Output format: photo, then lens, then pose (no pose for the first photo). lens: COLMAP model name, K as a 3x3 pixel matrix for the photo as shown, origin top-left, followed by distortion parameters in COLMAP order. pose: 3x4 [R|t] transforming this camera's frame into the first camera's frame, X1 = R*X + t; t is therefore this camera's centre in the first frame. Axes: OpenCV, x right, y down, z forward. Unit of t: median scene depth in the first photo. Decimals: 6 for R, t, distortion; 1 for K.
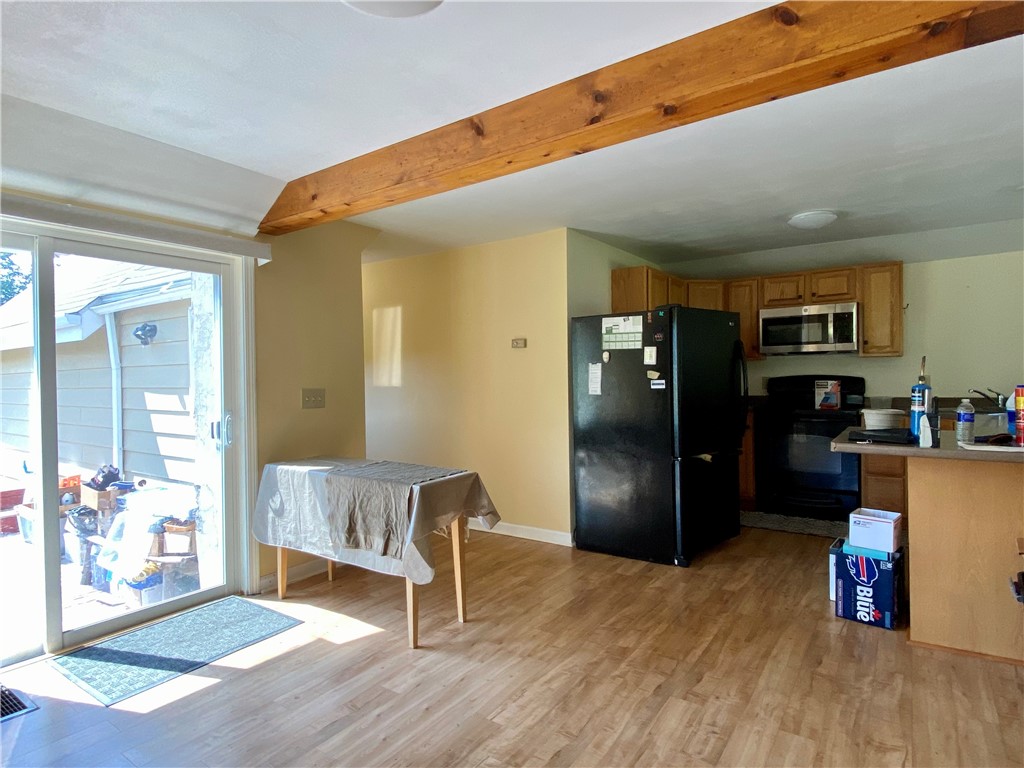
lens RADIAL K [[560.7, 0, 512.0], [0, 560.7, 384.0], [0, 0, 1]] dist [0.046795, -0.056873]
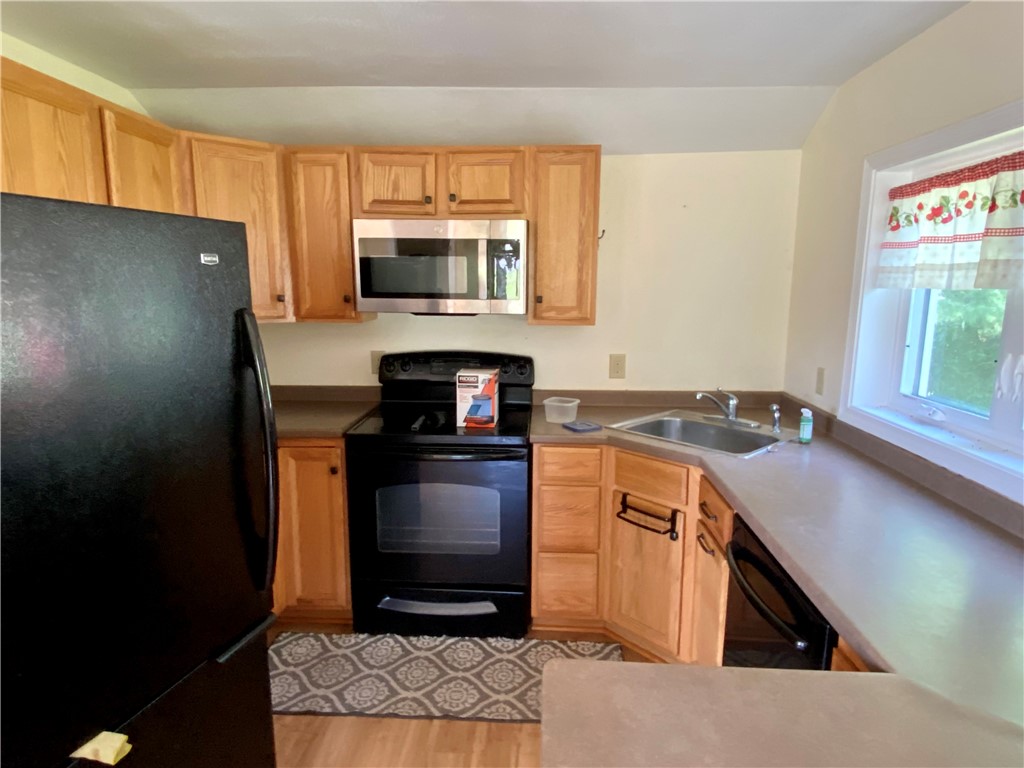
lens RADIAL K [[586.8, 0, 512.0], [0, 586.8, 384.0], [0, 0, 1]] dist [0.047445, -0.000102]
pose [[0.840069, -0.073297, 0.537505, 0.421341], [-0.009100, 0.988787, 0.149058, -0.108139], [-0.542403, -0.130111, 0.829982, 0.765174]]
